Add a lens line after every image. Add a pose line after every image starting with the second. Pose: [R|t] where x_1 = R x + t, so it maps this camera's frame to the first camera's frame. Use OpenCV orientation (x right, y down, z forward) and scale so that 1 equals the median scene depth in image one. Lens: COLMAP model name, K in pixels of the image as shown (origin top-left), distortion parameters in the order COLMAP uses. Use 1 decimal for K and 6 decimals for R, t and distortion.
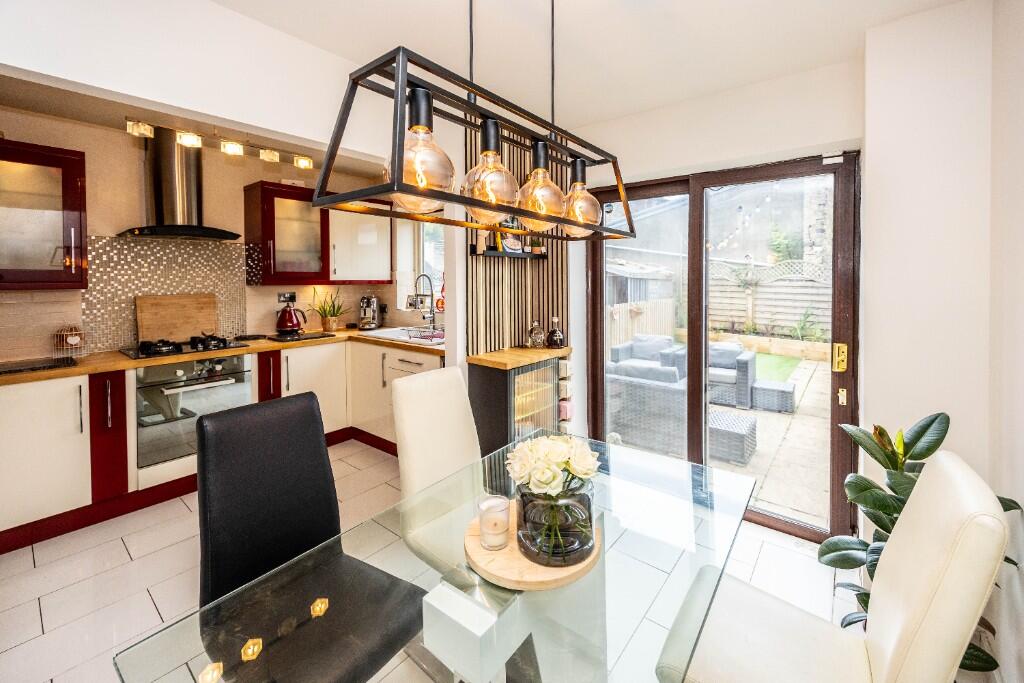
lens RADIAL K [[422.1, 0, 512.1], [0, 422.1, 347.1], [0, 0, 1]] dist [0.000384, -0.000532]
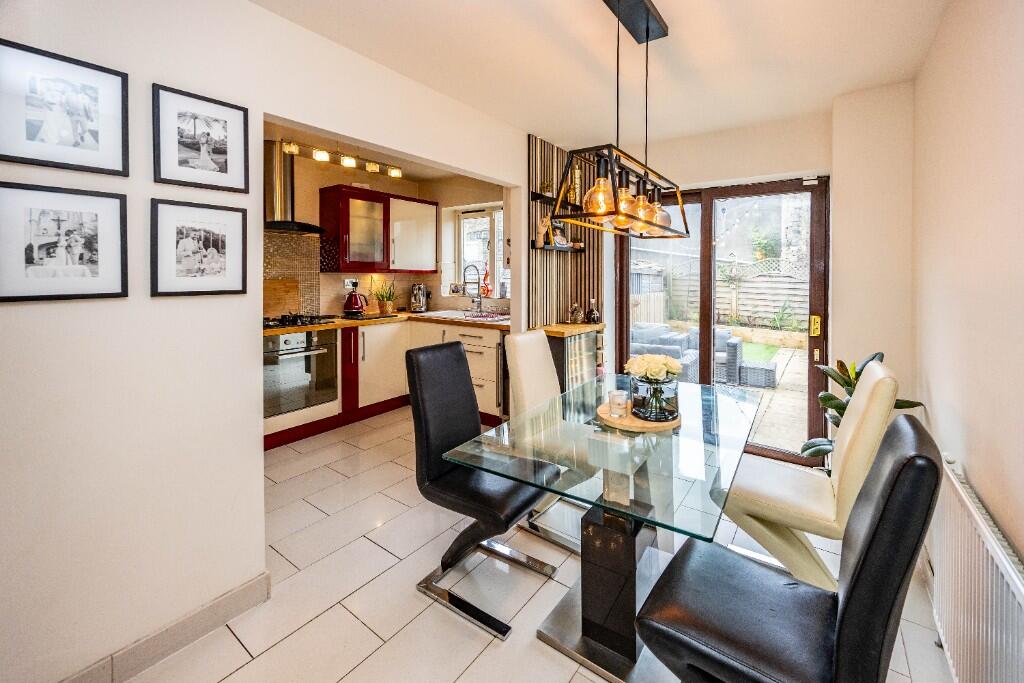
lens RADIAL K [[422.1, 0, 509.8], [0, 422.1, 341.2], [0, 0, 1]] dist [0.000384, -0.000532]
pose [[0.999301, 0.004470, 0.037113, -0.180271], [-0.004293, 0.999979, -0.004858, 0.057368], [-0.037134, 0.004695, 0.999299, -0.226511]]
